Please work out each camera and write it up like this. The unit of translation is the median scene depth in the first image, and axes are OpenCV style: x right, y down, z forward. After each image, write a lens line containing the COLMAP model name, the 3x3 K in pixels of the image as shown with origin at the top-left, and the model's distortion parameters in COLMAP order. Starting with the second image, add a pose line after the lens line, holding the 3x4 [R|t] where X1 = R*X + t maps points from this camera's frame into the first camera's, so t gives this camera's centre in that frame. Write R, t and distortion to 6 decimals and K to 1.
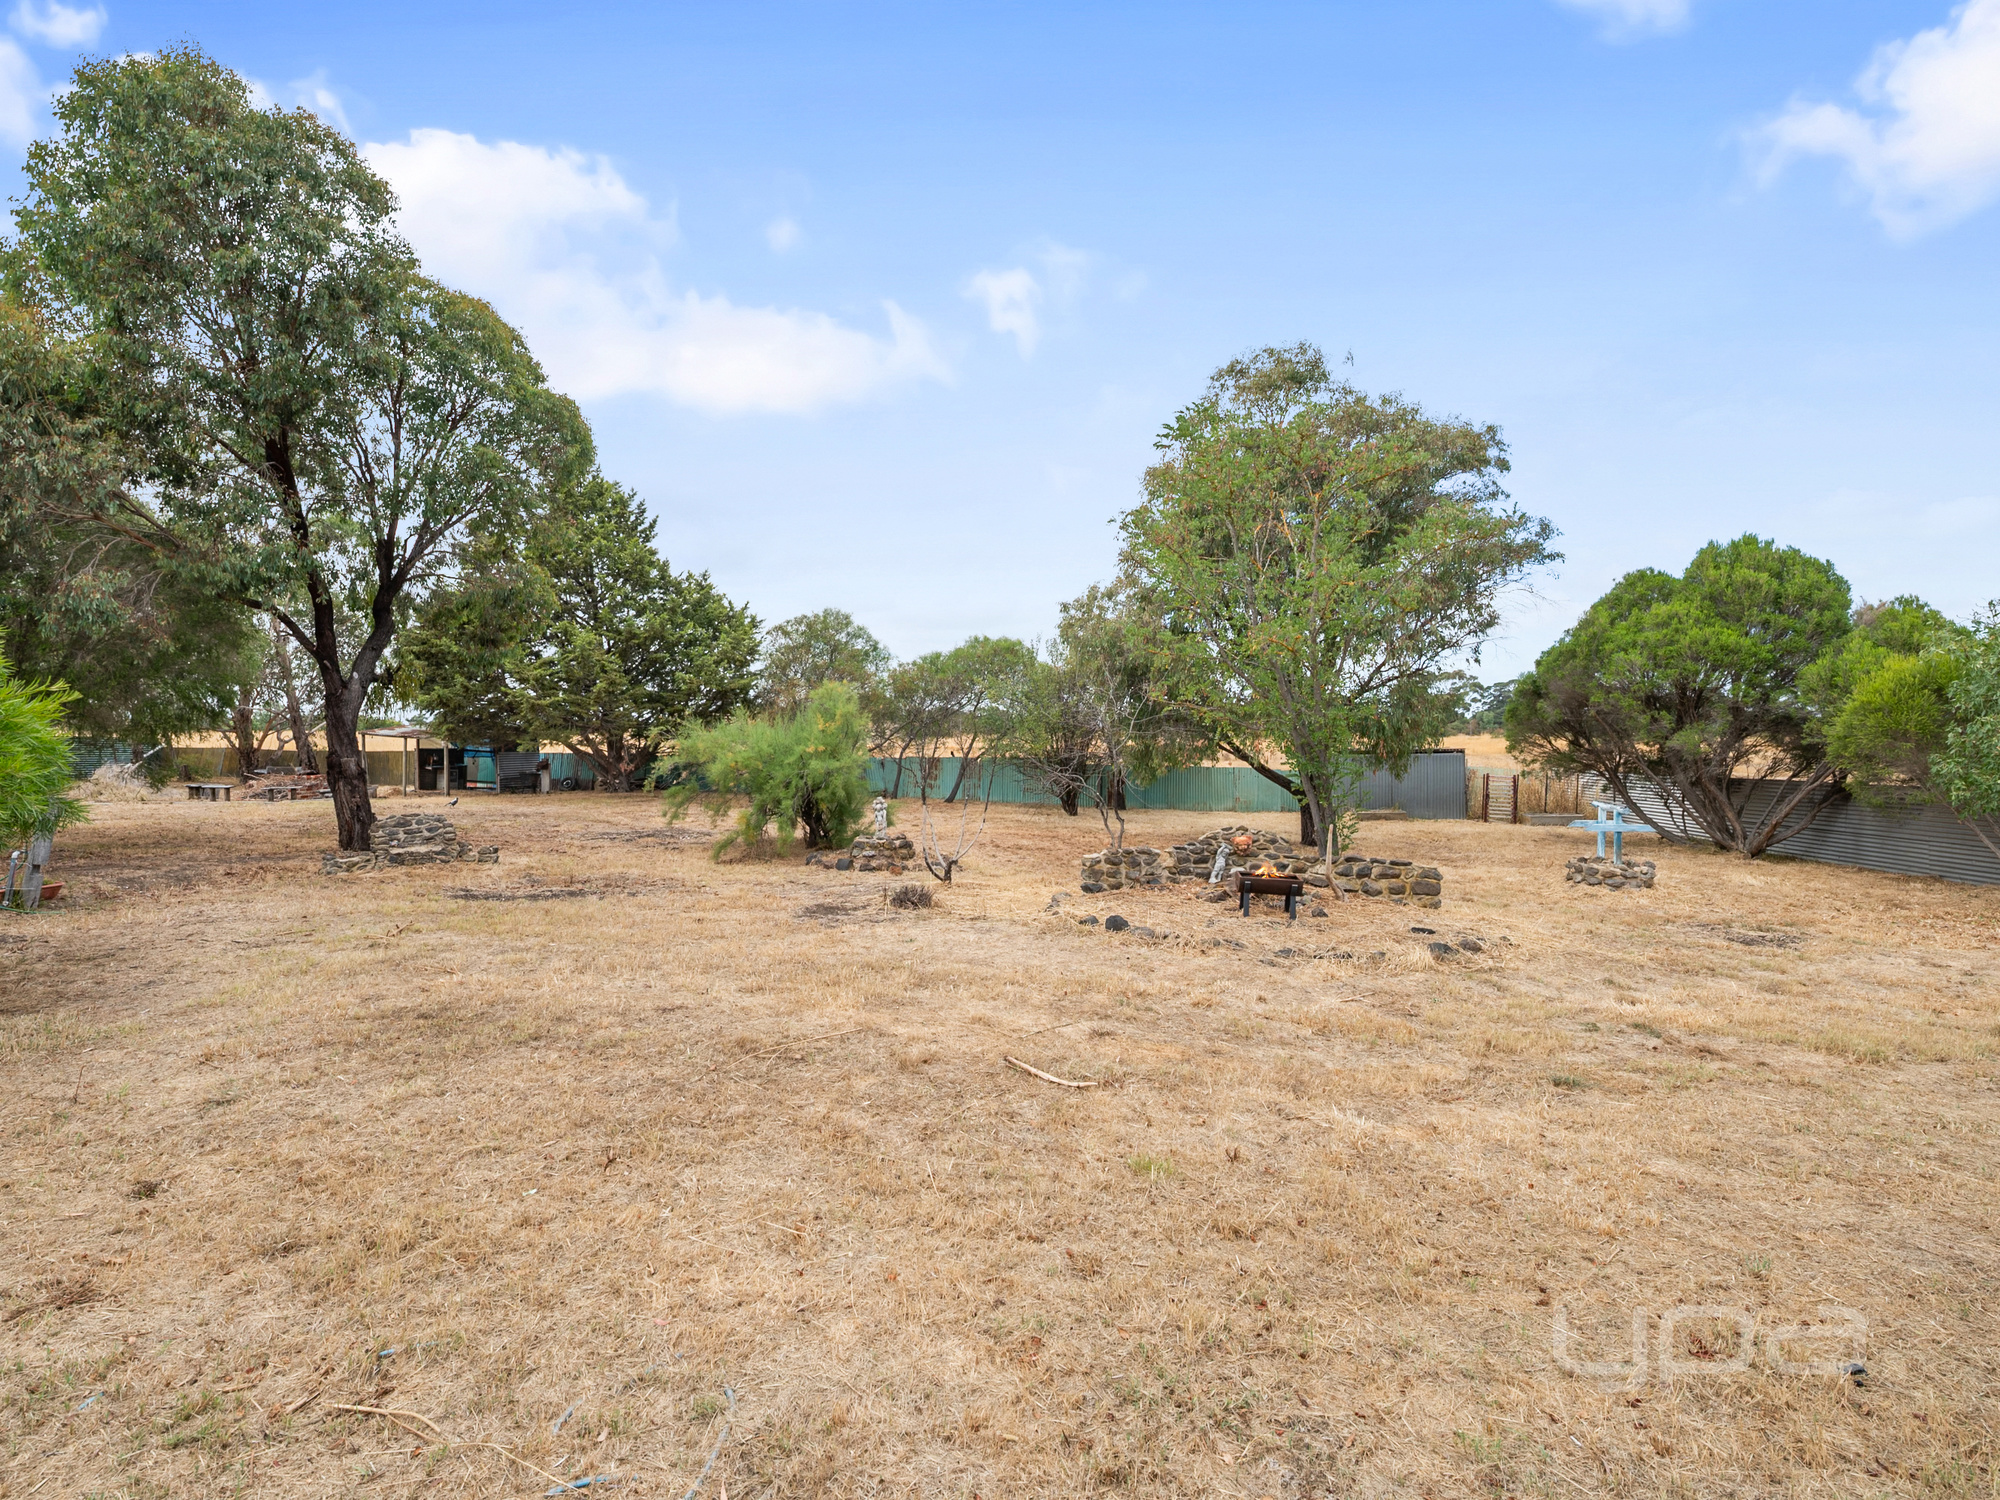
lens RADIAL K [[892.4, 0, 981.4], [0, 892.4, 740.8], [0, 0, 1]] dist [-0.002330, 0.000410]
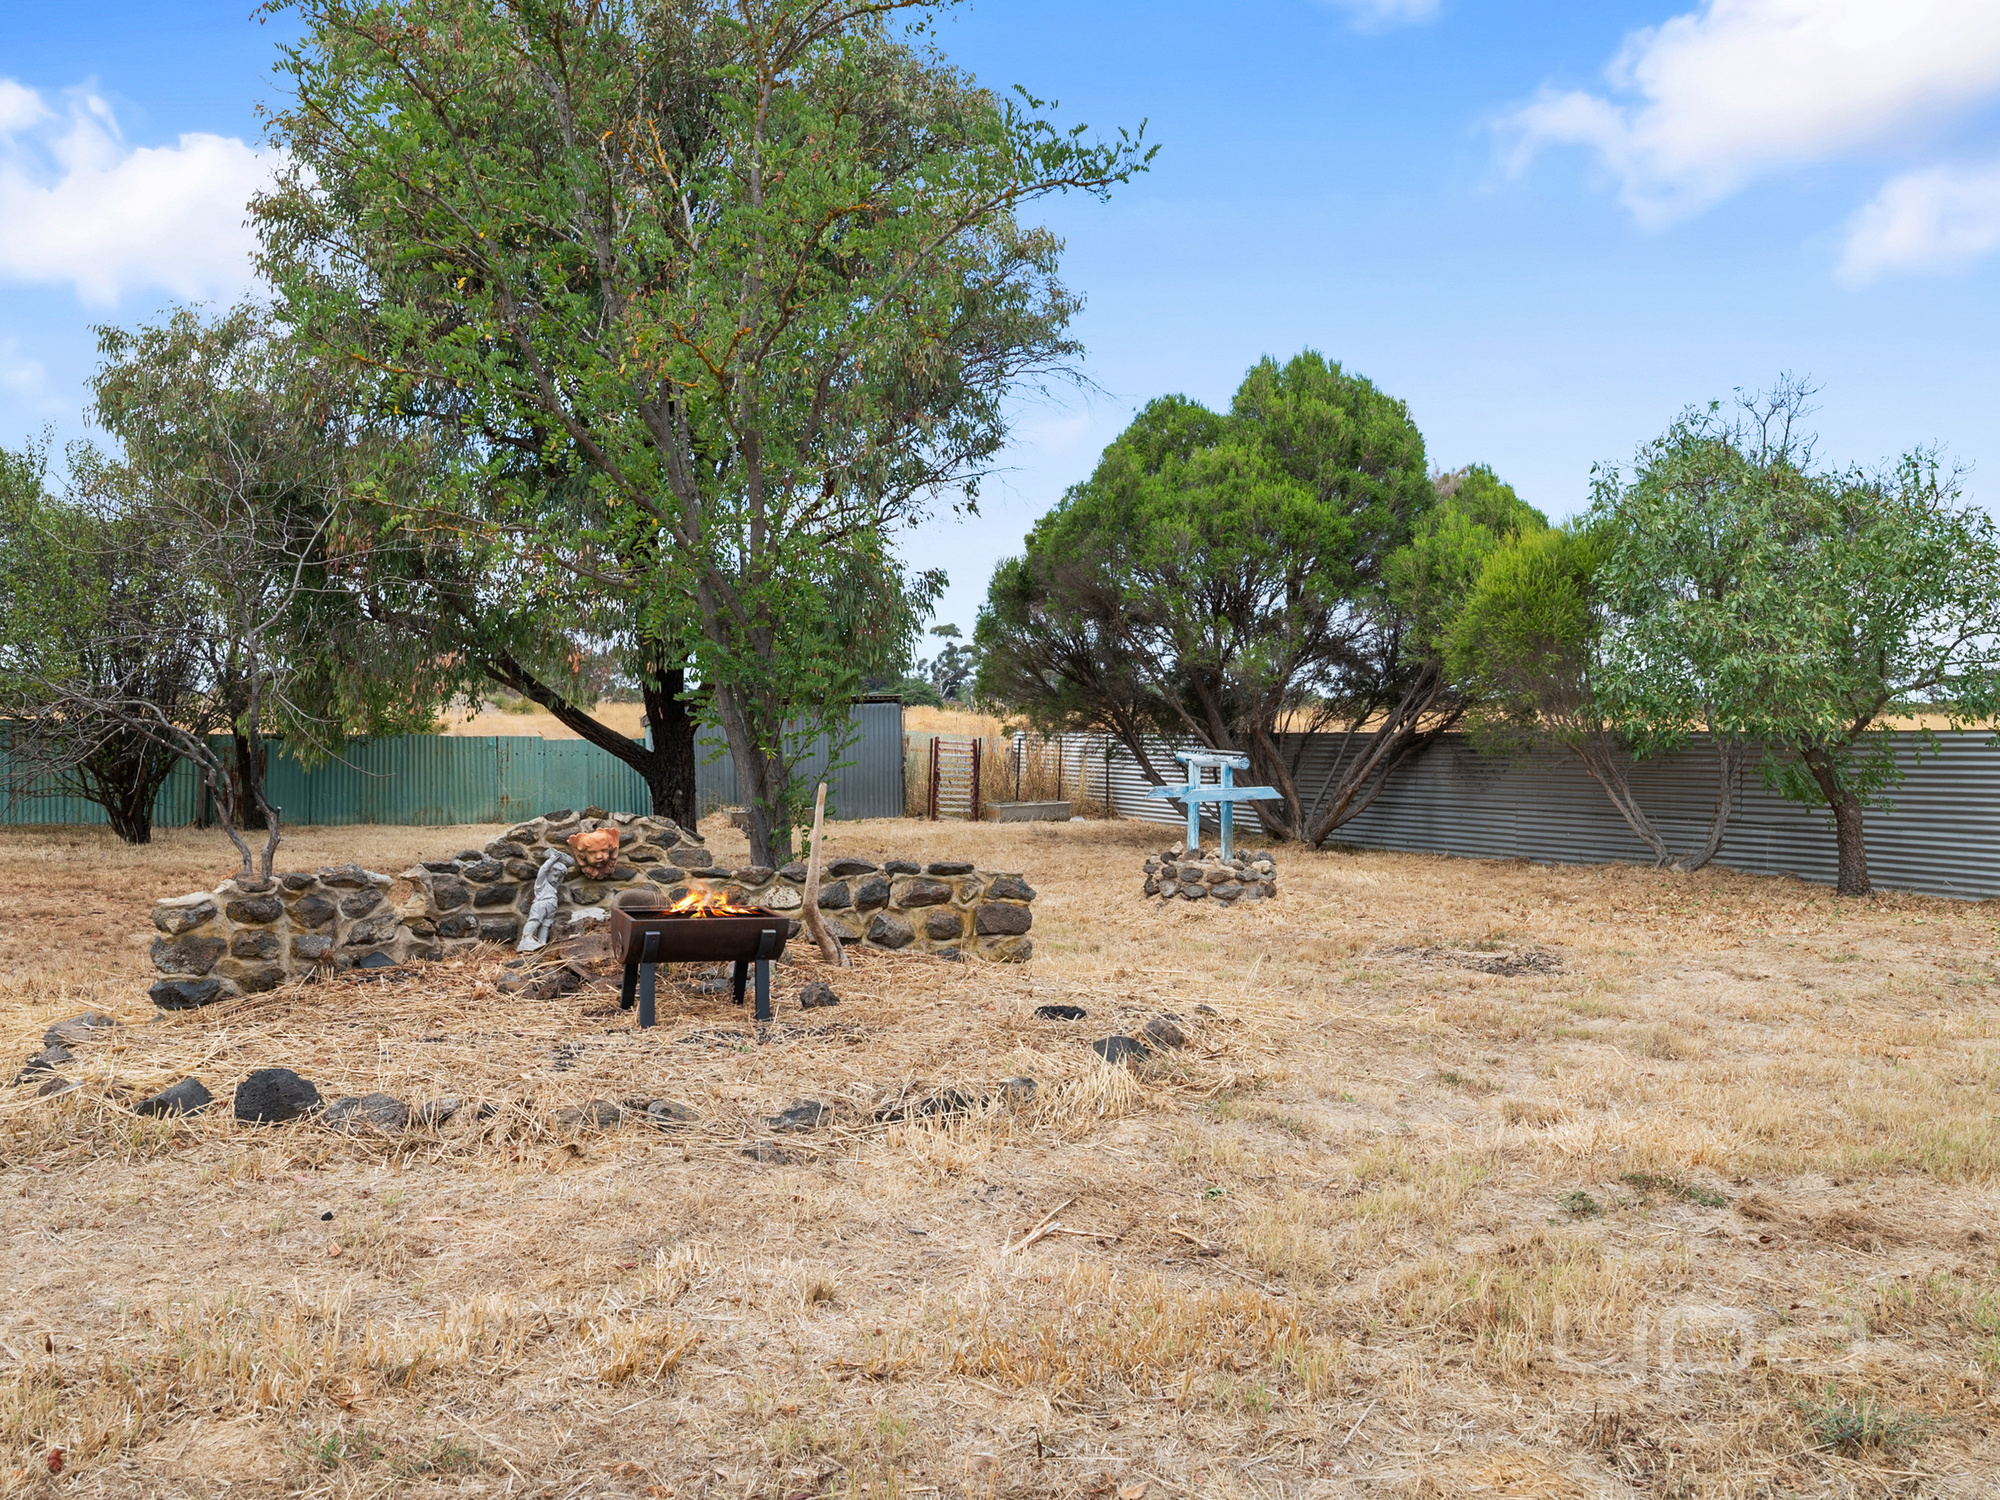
lens RADIAL K [[1577.1, 0, 991.4], [0, 1577.1, 730.6], [0, 0, 1]] dist [0.002874, -0.006121]
pose [[0.828019, -0.007898, 0.560644, 0.027105], [0.002450, 0.999942, 0.010469, 0.038446], [-0.560694, -0.007295, 0.827991, 0.215258]]
